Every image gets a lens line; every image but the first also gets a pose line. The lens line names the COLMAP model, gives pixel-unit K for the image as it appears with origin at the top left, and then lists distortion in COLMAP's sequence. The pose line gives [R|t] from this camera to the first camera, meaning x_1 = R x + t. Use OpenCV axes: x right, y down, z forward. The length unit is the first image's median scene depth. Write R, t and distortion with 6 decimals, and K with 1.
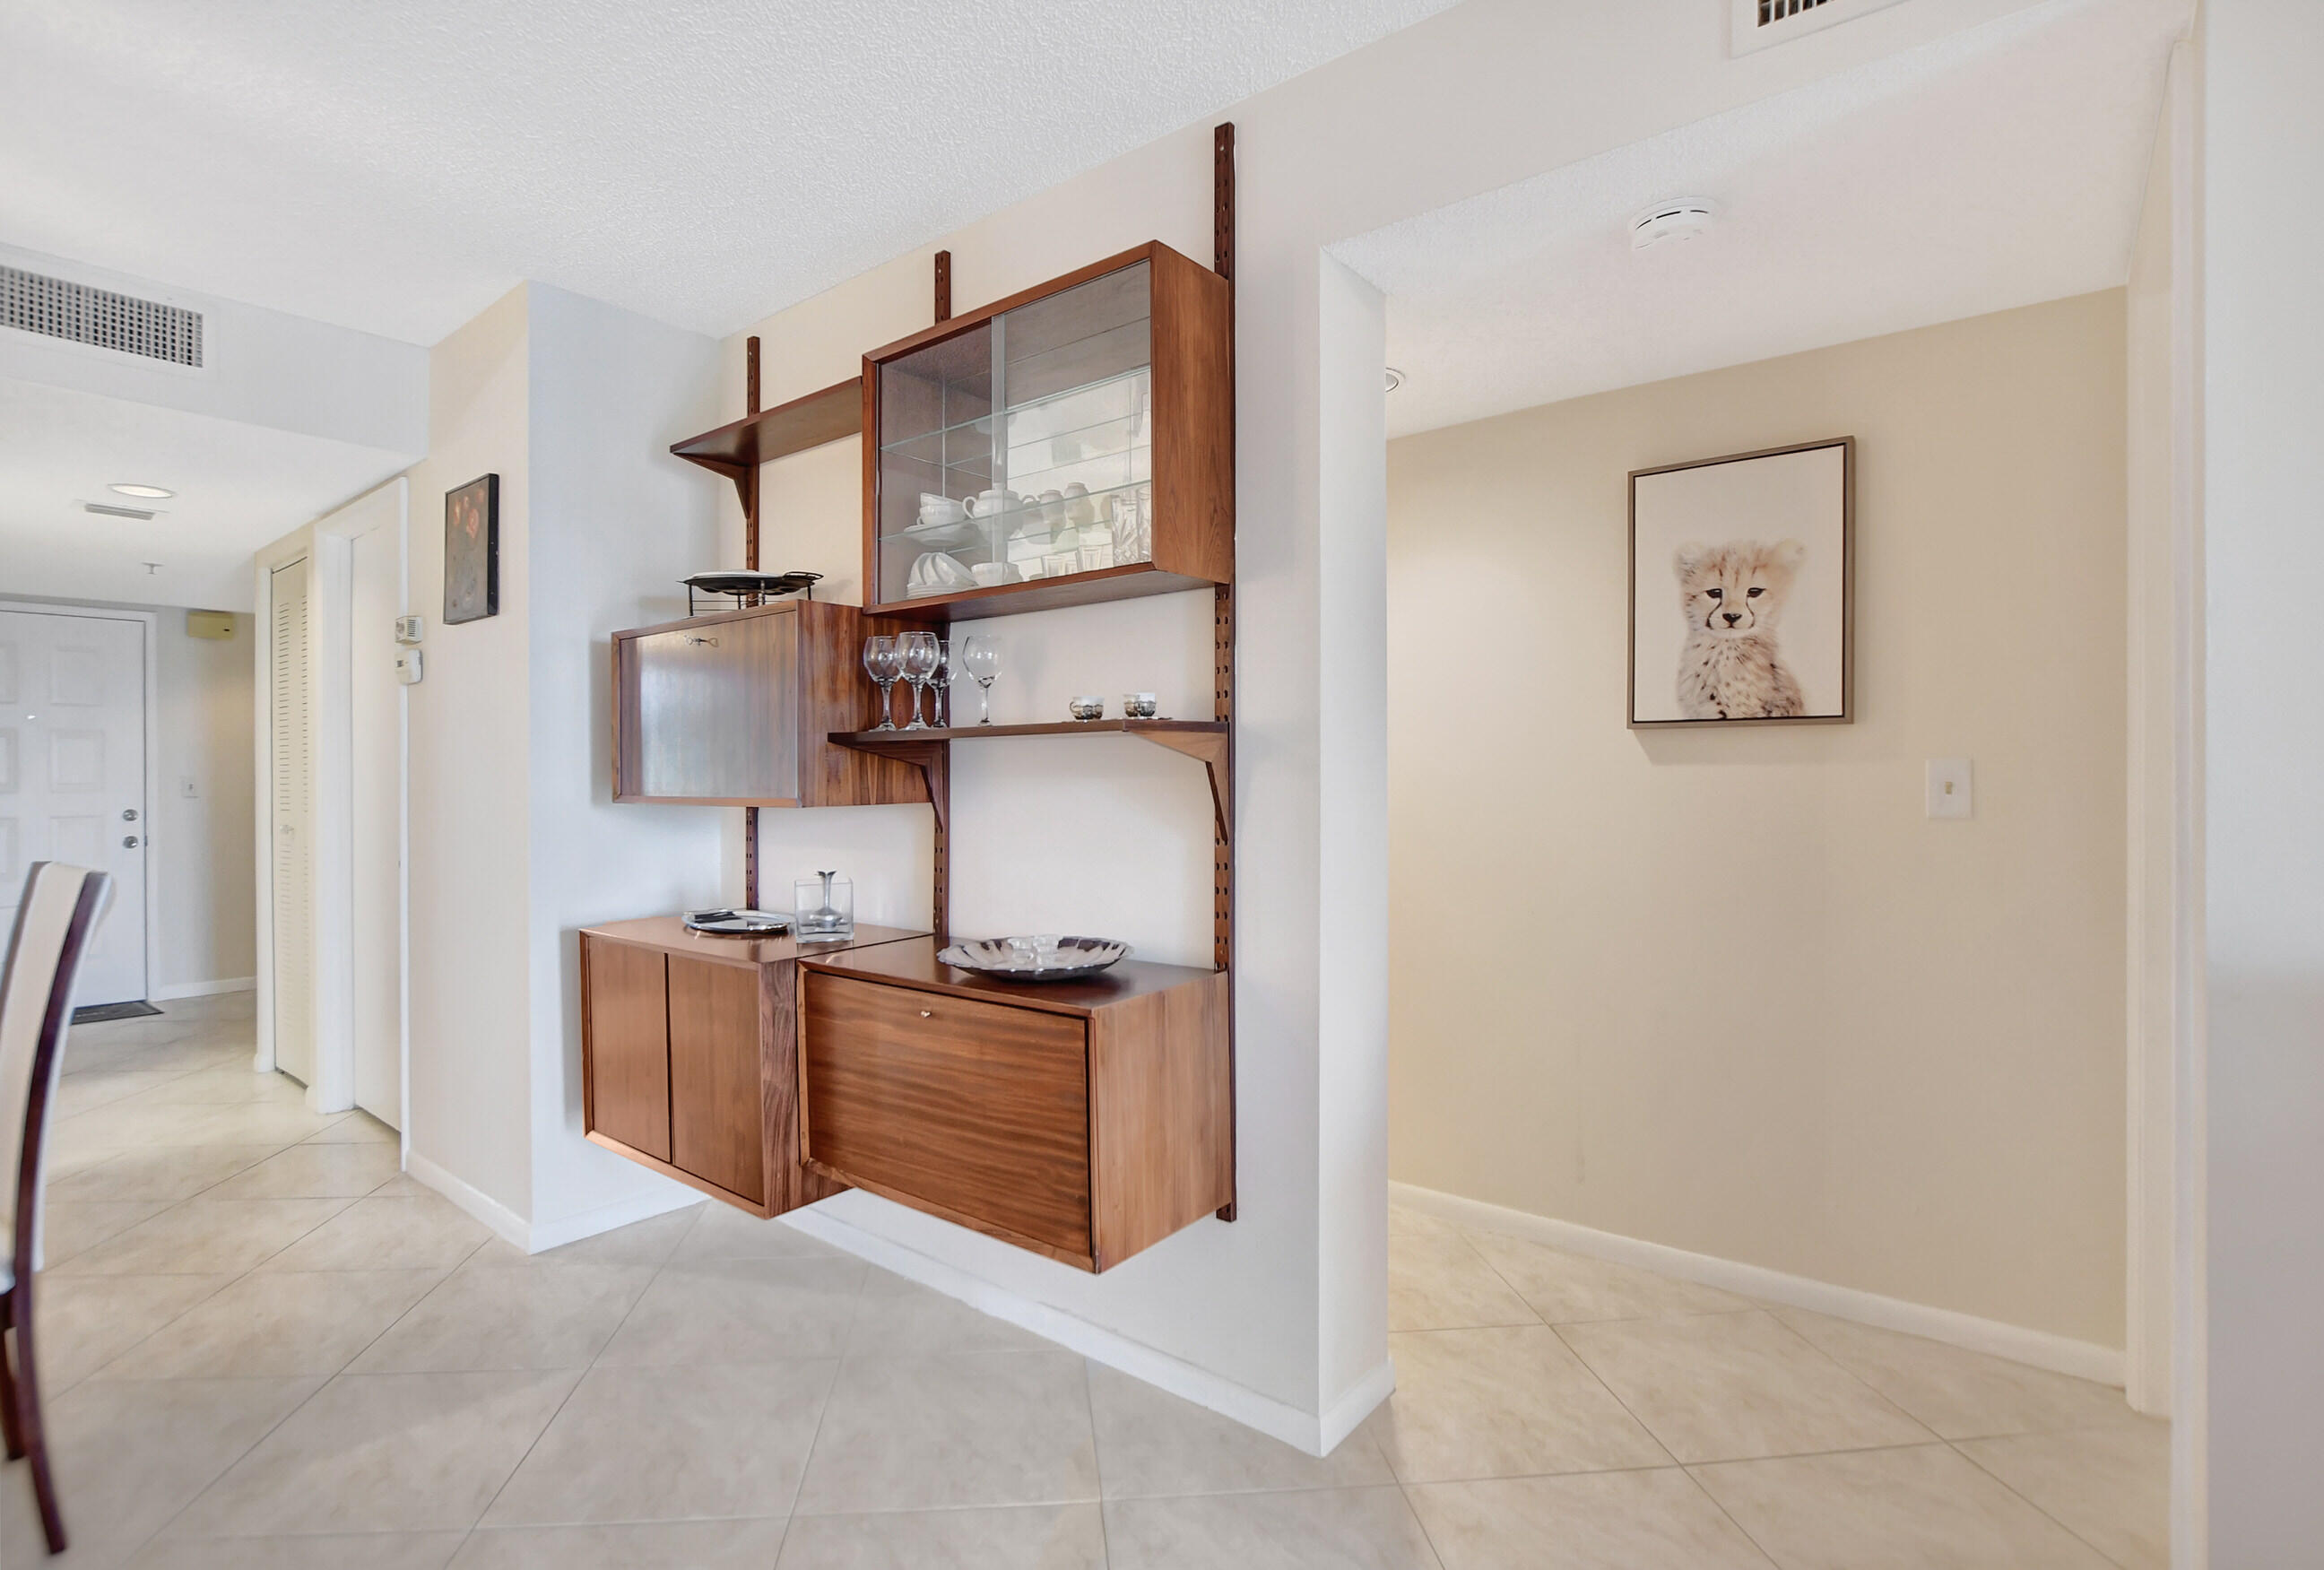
lens RADIAL K [[1139.3, 0, 1157.3], [0, 1139.3, 787.6], [0, 0, 1]] dist [-0.029580, -0.000752]
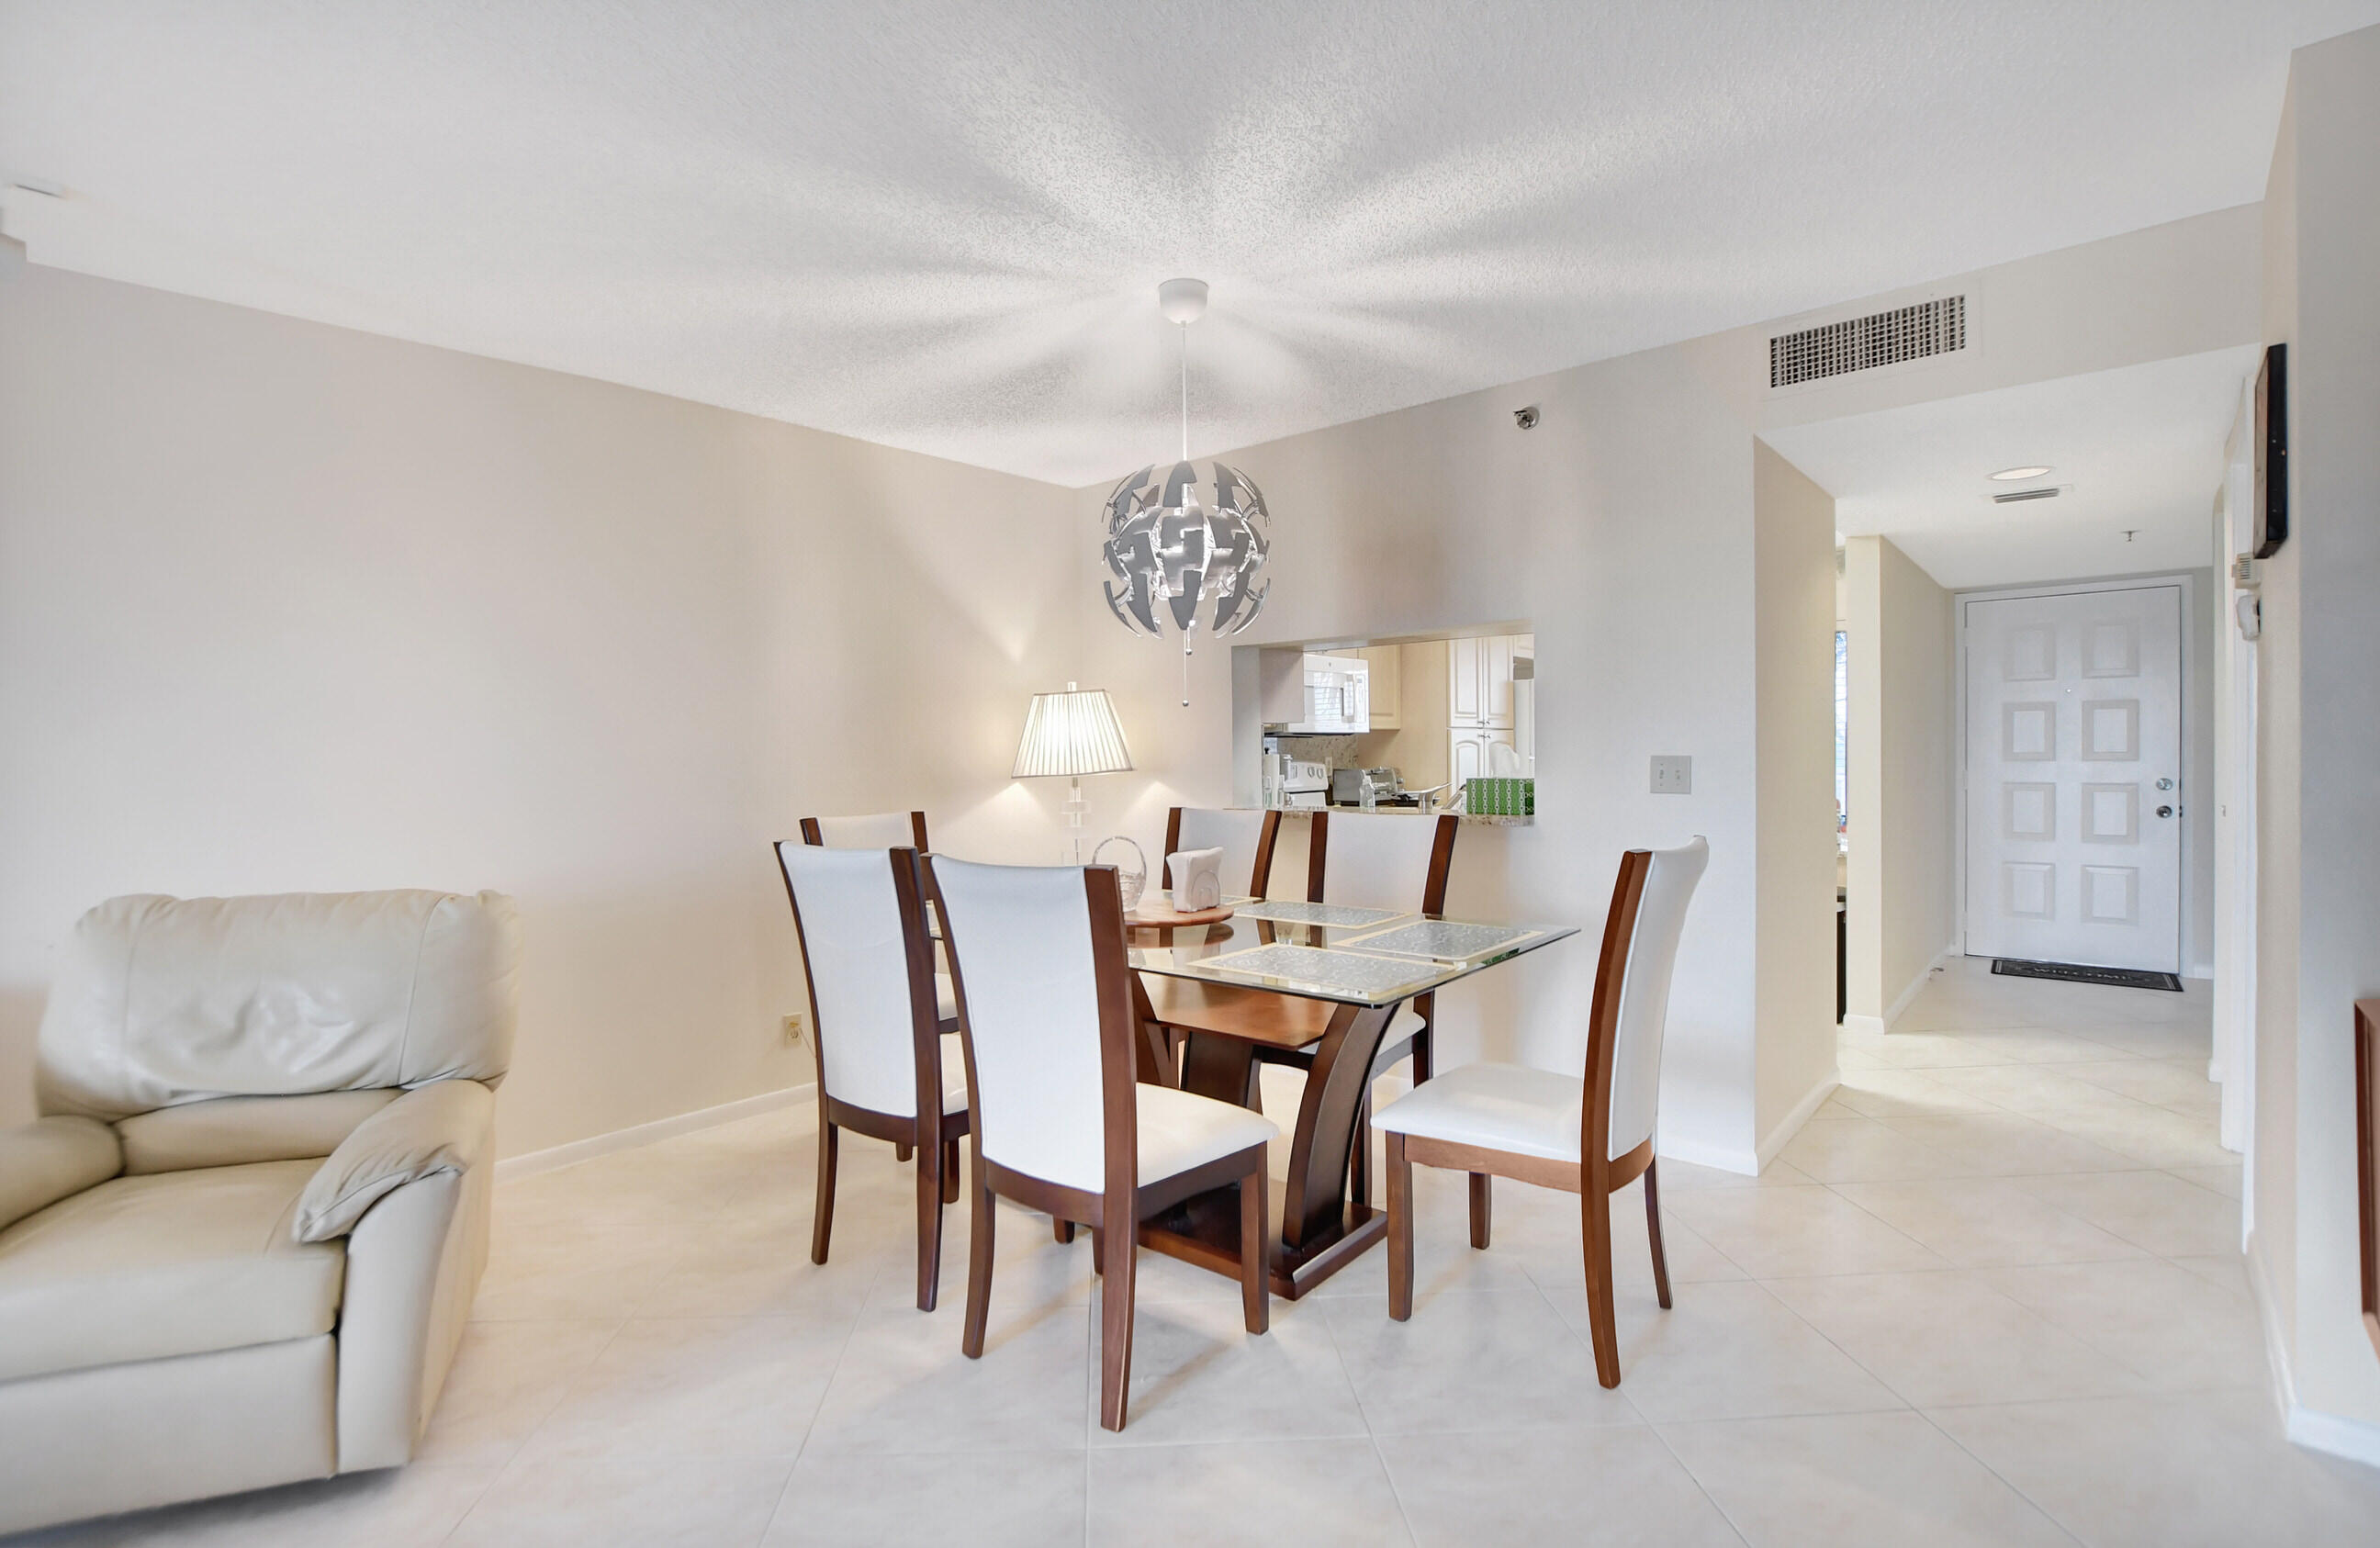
lens RADIAL K [[1076.4, 0, 1179.4], [0, 1076.4, 754.2], [0, 0, 1]] dist [-0.001332, -0.000065]
pose [[-0.041138, 0.006843, -0.999130, 0.132420], [0.003346, 0.999972, 0.006711, -0.021856], [0.999148, -0.003067, -0.041160, 0.321774]]
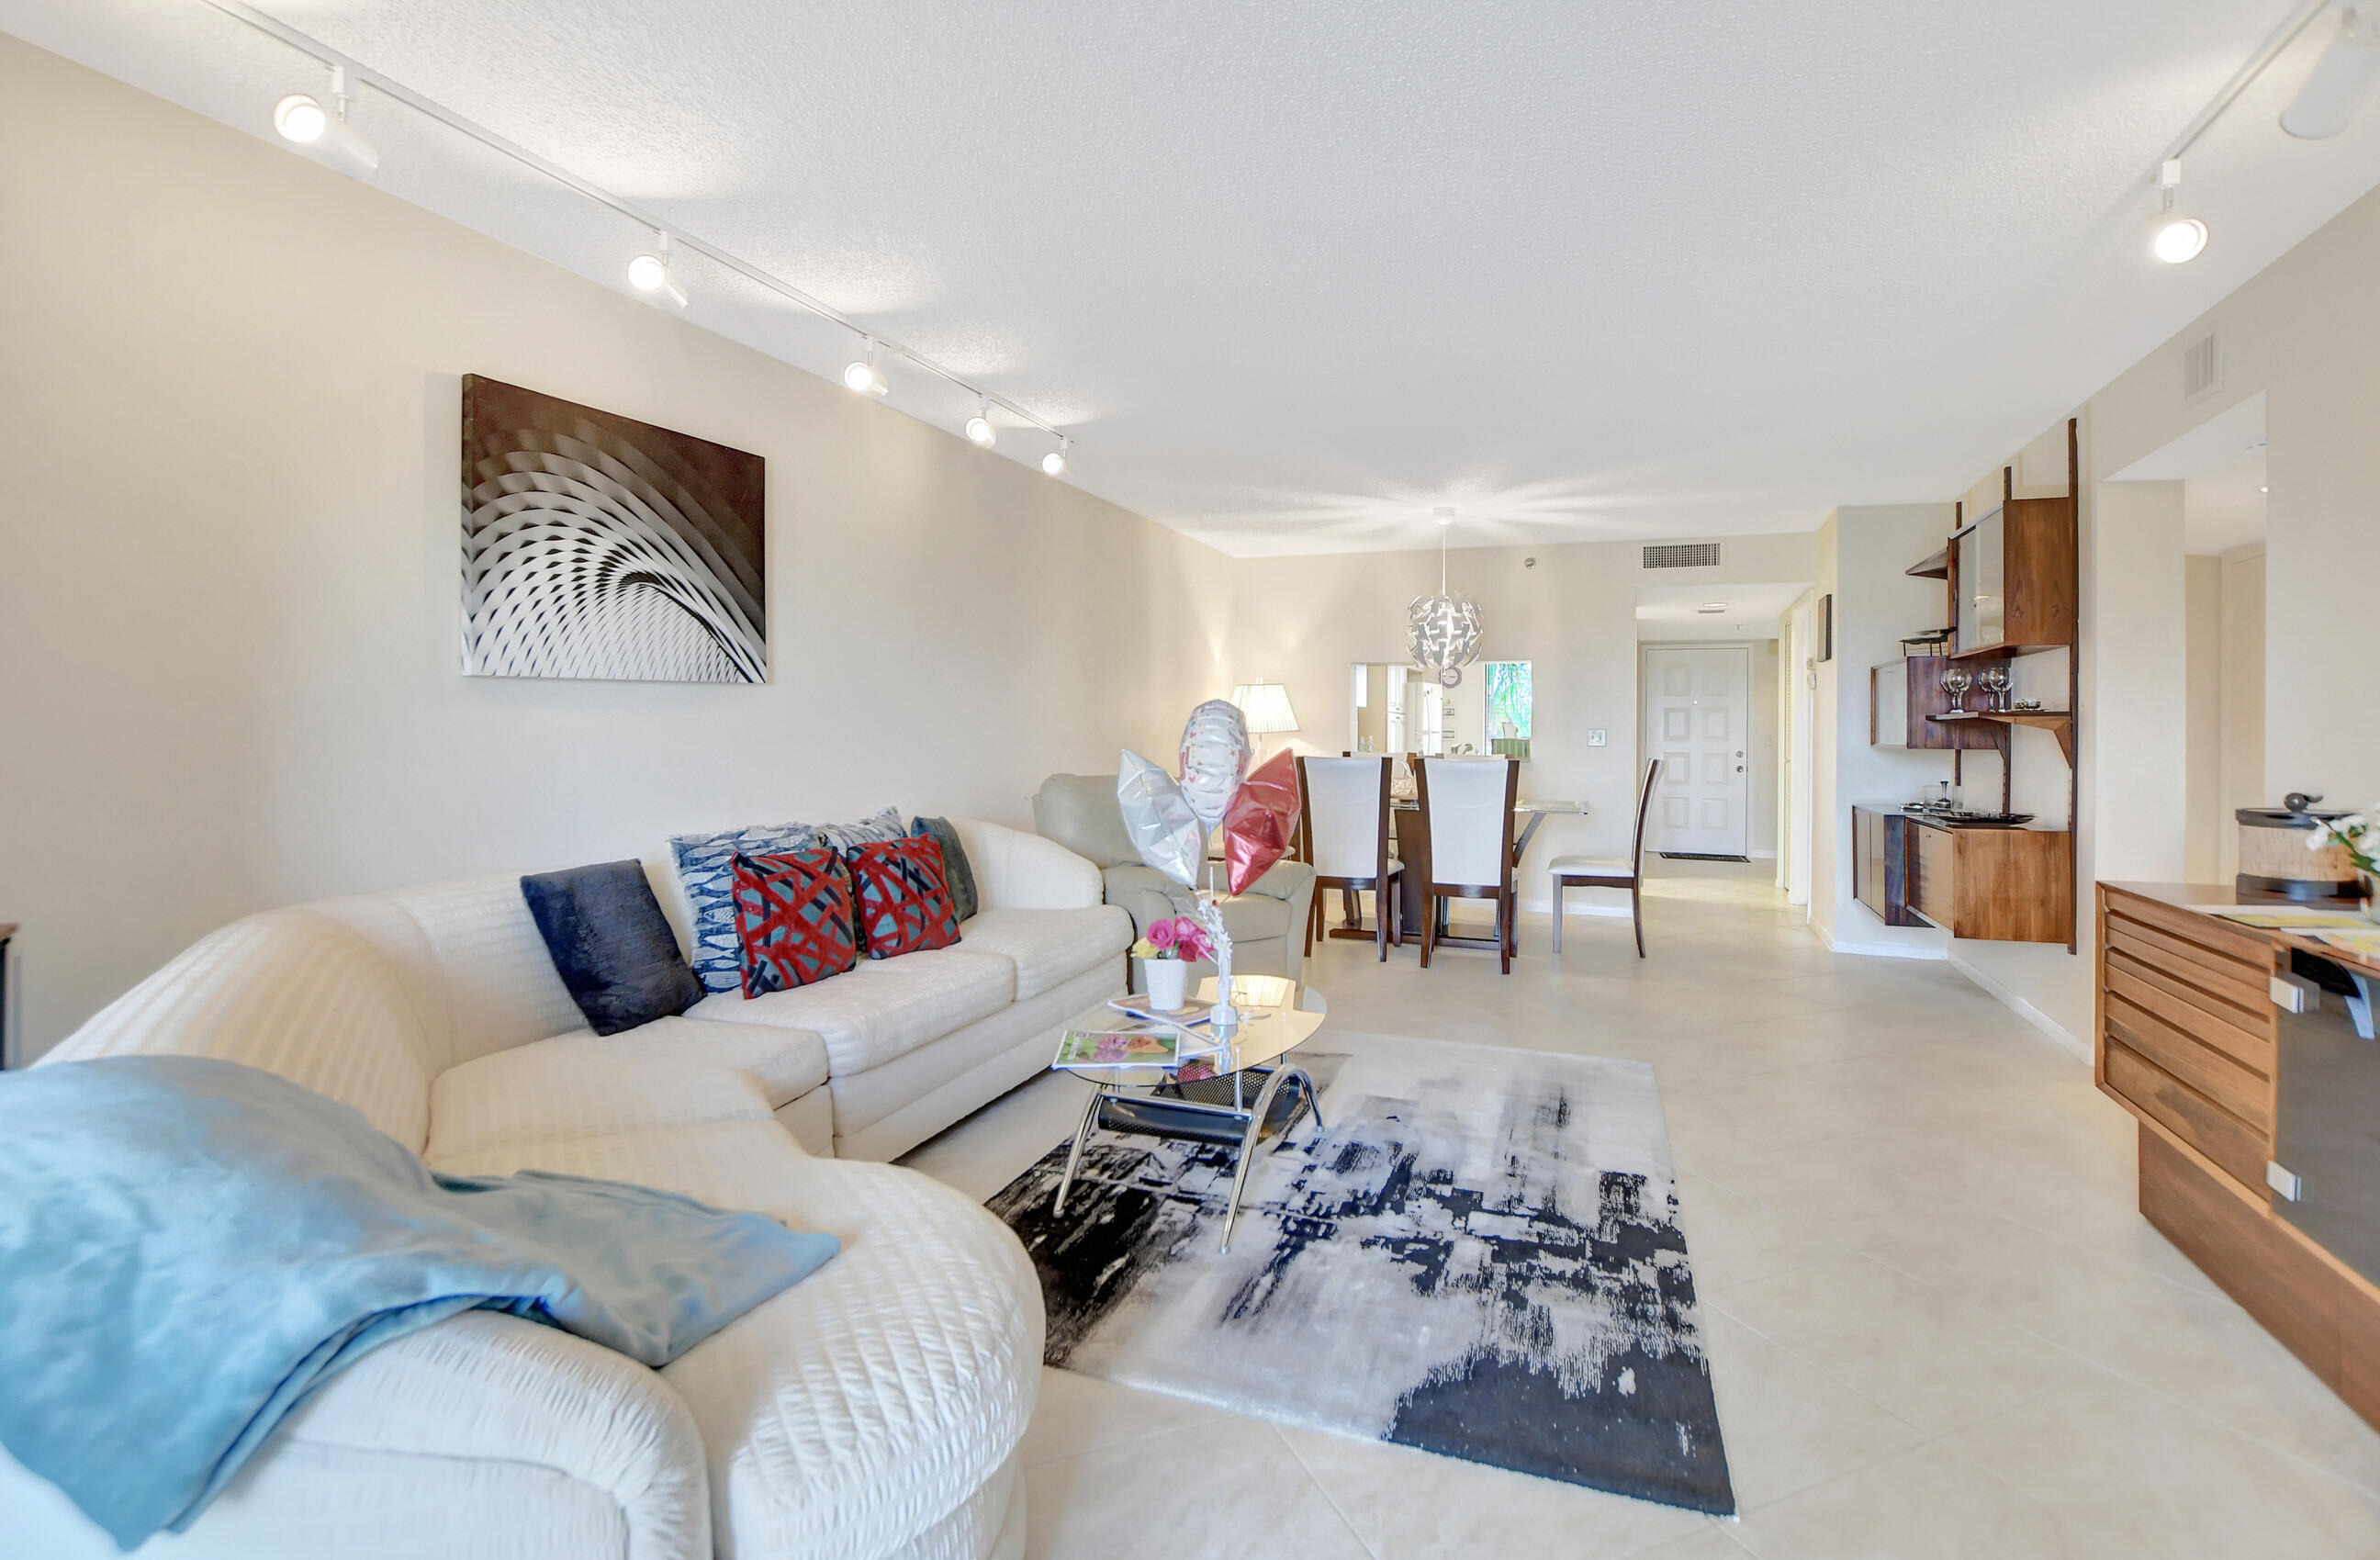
lens RADIAL K [[1076.4, 0, 1172.5], [0, 1076.4, 708.2], [0, 0, 1]] dist [-0.001332, -0.000065]
pose [[0.274360, -0.014325, -0.961520, 1.048496], [-0.018798, 0.999618, -0.020257, 0.006073], [0.961443, 0.023633, 0.273986, -0.776736]]
